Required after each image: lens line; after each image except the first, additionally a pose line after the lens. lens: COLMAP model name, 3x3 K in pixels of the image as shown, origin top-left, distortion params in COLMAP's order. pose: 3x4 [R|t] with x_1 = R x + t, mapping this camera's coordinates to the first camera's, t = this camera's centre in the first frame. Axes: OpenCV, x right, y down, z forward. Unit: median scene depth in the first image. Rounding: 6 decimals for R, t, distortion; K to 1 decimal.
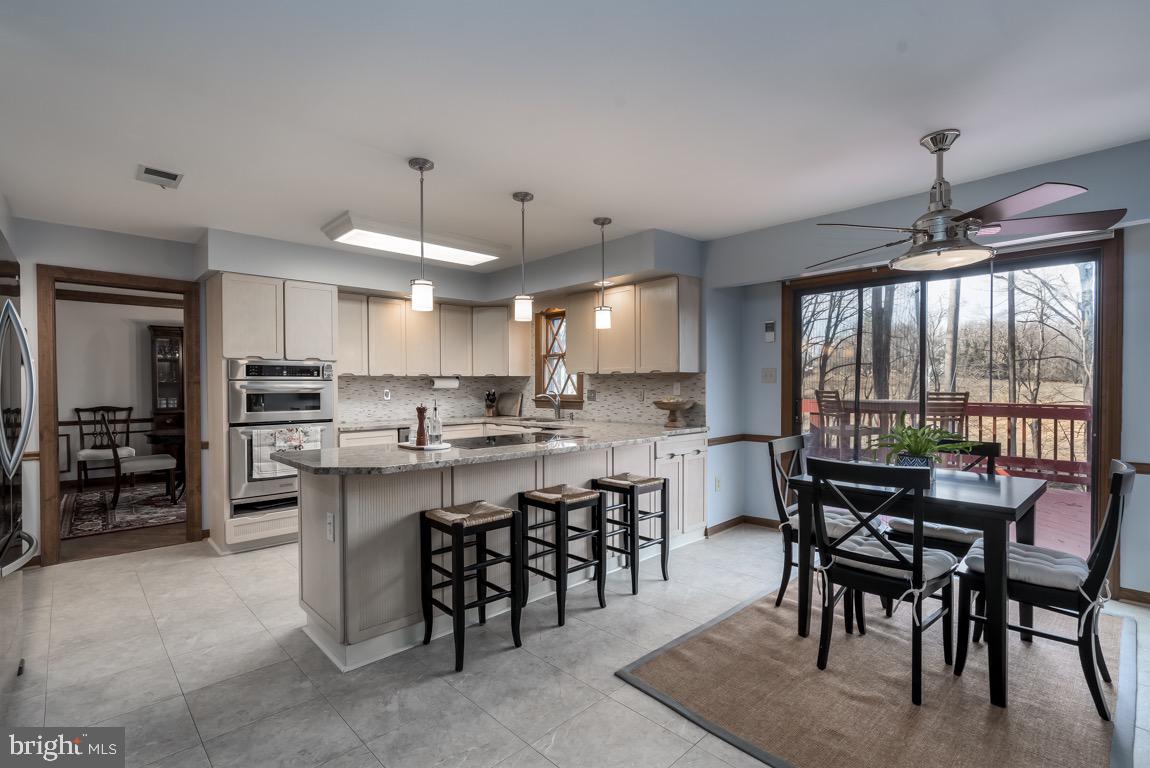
lens RADIAL K [[531.4, 0, 571.8], [0, 531.4, 390.4], [0, 0, 1]] dist [-0.002528, 0.000672]
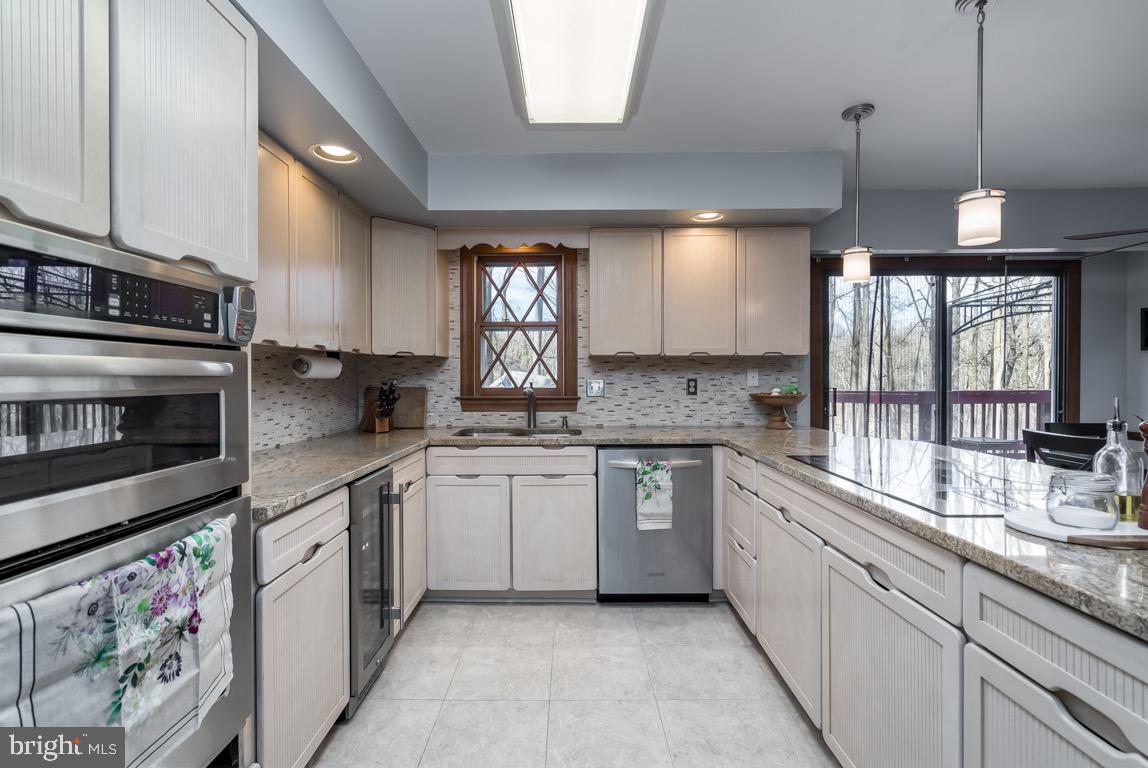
lens RADIAL K [[530.5, 0, 564.1], [0, 530.5, 381.2], [0, 0, 1]] dist [-0.002528, 0.000672]
pose [[0.702816, -0.005243, 0.711352, -0.539209], [0.007654, 0.999971, -0.000192, 0.000110], [-0.711330, 0.005580, 0.702836, 0.682110]]
